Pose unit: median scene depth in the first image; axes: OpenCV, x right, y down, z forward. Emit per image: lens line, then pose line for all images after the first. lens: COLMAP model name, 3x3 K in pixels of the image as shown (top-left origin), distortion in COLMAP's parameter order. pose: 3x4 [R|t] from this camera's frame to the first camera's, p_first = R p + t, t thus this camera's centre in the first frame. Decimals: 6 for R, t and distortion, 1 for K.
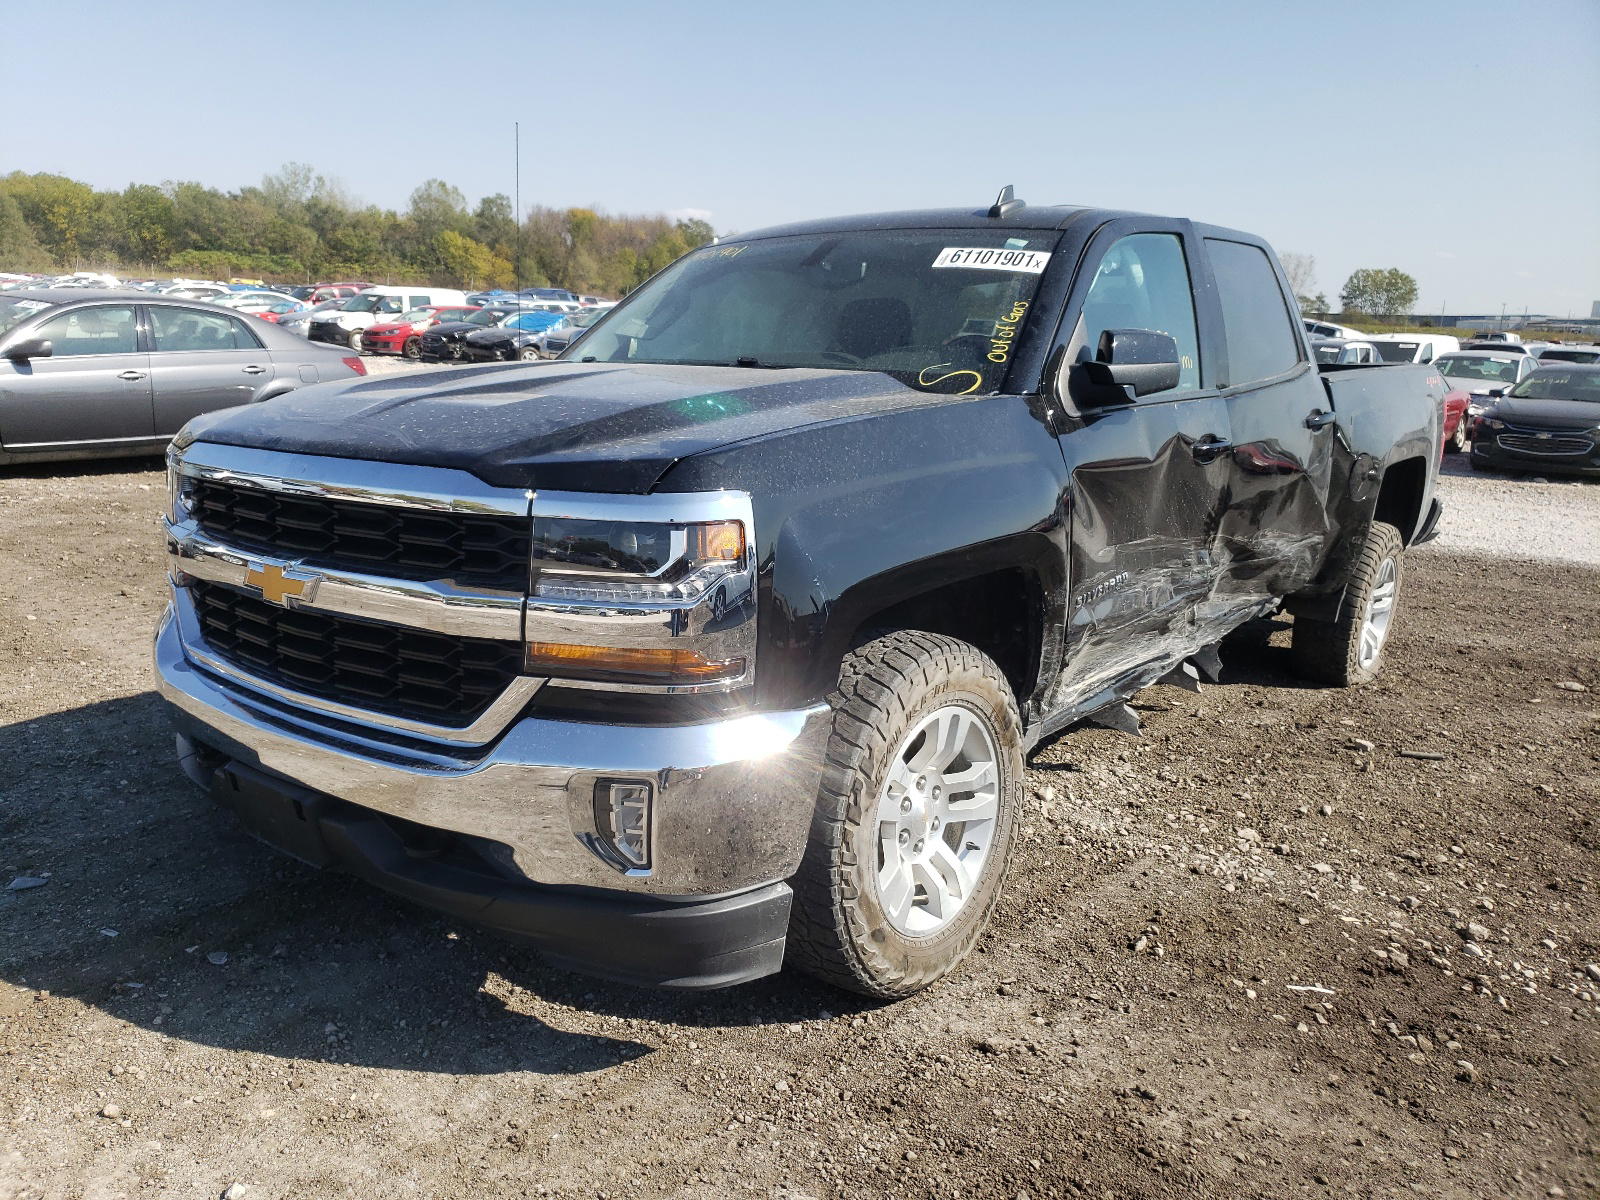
lens RADIAL K [[1239.7, 0, 800.0], [0, 1239.7, 600.0], [0, 0, 1]] dist [-0.007487, 0.093814]
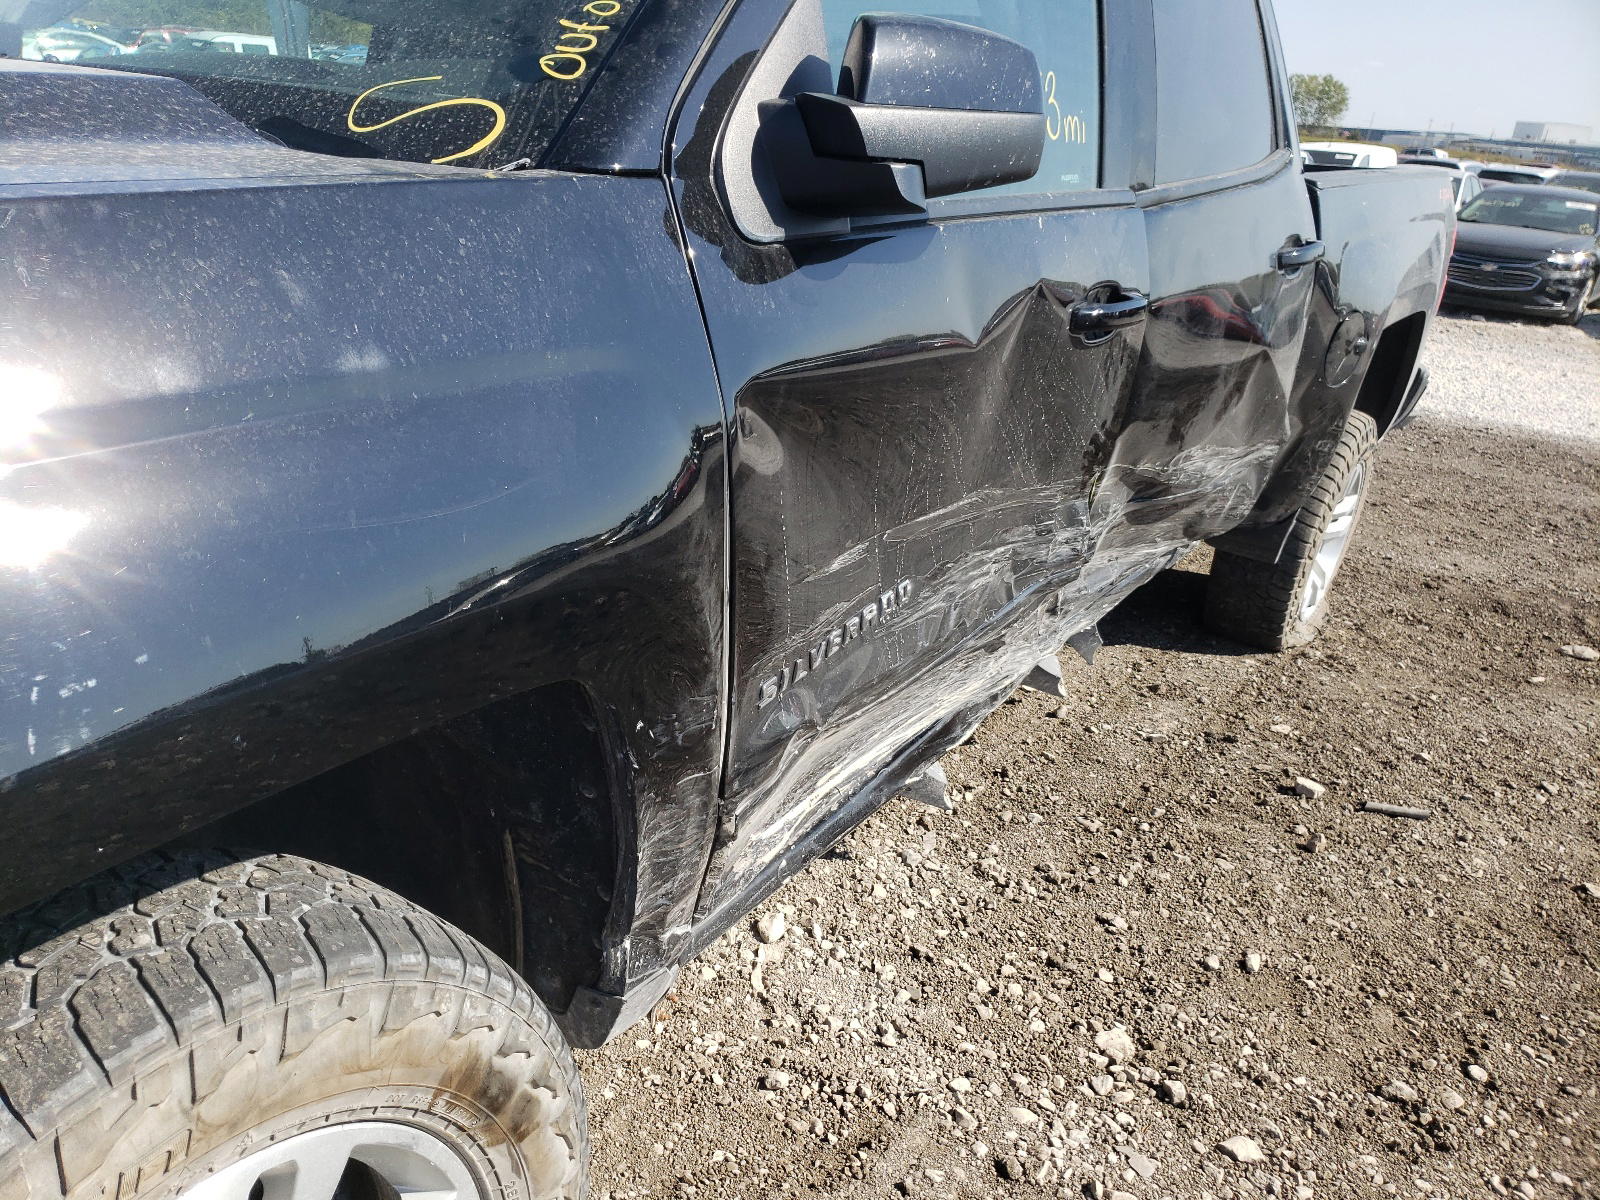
lens RADIAL K [[1181.2, 0, 800.0], [0, 1181.2, 600.0], [0, 0, 1]] dist [0.011820, 0.040271]
pose [[0.997358, 0.027757, 0.067132, 0.150355], [-0.038969, 0.984335, 0.171950, -0.071811], [-0.061308, -0.174112, 0.982815, 0.435046]]
